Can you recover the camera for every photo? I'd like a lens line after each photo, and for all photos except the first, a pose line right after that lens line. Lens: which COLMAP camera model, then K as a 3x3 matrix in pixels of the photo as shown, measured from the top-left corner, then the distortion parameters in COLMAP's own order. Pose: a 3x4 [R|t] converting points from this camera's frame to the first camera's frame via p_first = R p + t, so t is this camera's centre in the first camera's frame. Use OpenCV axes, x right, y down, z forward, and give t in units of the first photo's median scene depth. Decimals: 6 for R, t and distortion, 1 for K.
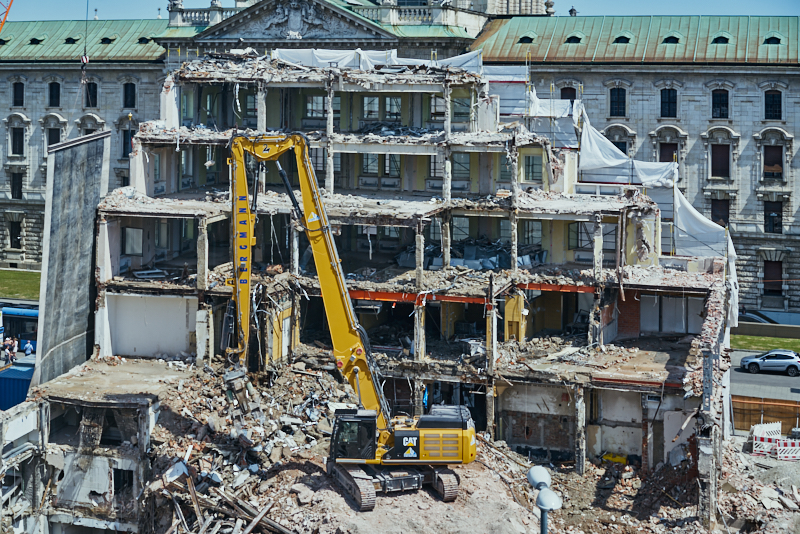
lens RADIAL K [[1203.2, 0, 397.3], [0, 1203.2, 55.0], [0, 0, 1]] dist [-0.007115, 0.000000]
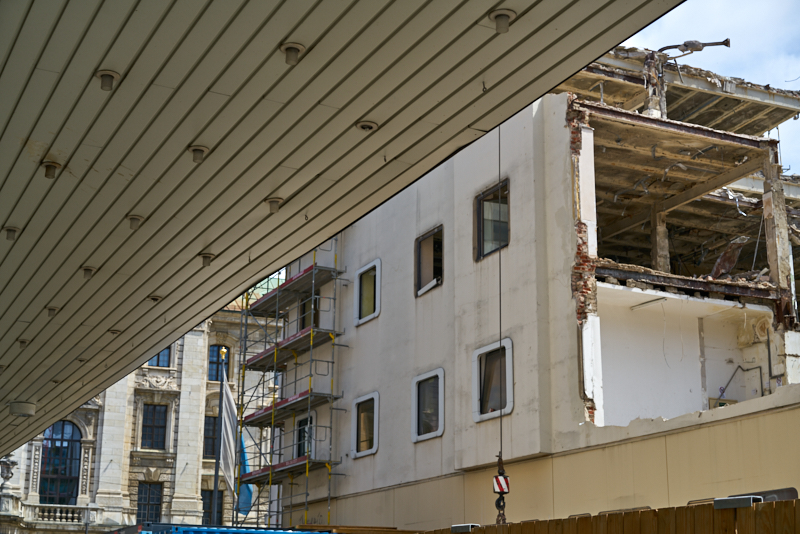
lens RADIAL K [[1203.2, 0, 379.7], [0, 1203.2, 273.9], [0, 0, 1]] dist [-0.007115, 0.000000]
pose [[0.785848, 0.167769, 0.595228, -0.634573], [-0.020848, 0.969139, -0.245634, 0.342306], [-0.618068, 0.180621, 0.765093, 0.814784]]
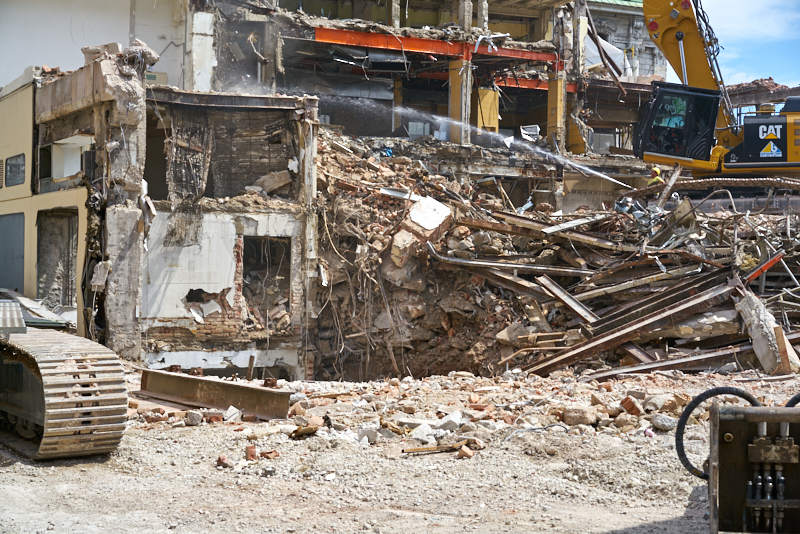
lens RADIAL K [[1203.2, 0, 393.2], [0, 1203.2, 272.2], [0, 0, 1]] dist [-0.007115, 0.000000]
pose [[0.731200, -0.003519, 0.682154, -0.510776], [-0.028549, 0.998953, 0.035754, 0.337177], [-0.681566, -0.045618, 0.730333, 0.612868]]
